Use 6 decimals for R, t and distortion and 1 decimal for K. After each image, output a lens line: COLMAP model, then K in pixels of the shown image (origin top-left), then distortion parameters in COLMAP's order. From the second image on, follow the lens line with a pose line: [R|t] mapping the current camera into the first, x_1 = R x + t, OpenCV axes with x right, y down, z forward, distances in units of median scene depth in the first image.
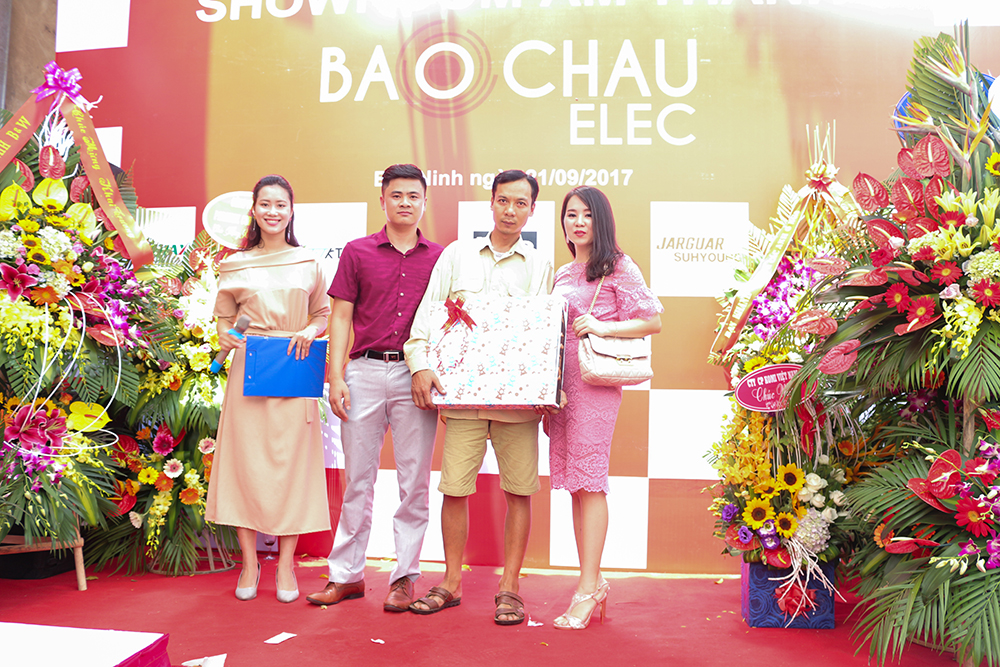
lens RADIAL K [[833.0, 0, 500.0], [0, 833.0, 333.5], [0, 0, 1]] dist [-0.136949, 0.113675]
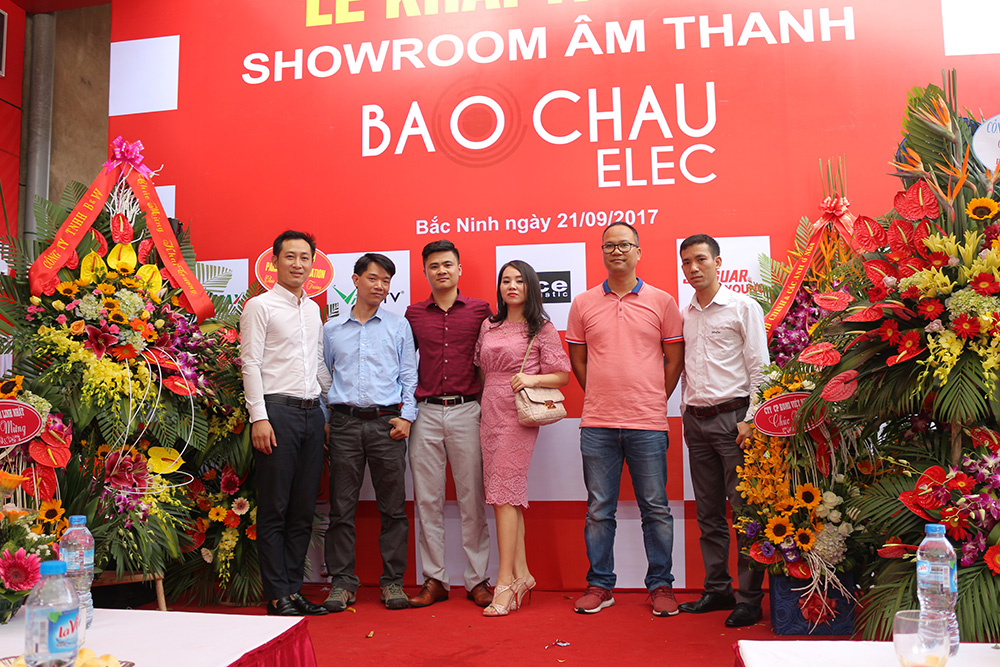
lens RADIAL K [[923.0, 0, 496.8], [0, 923.0, 336.4], [0, 0, 1]] dist [-0.126617, 0.116908]
pose [[0.998258, -0.036860, -0.046075, 0.004603], [0.036165, 0.999221, -0.015818, -0.031057], [0.046622, 0.014124, 0.998813, -0.225073]]
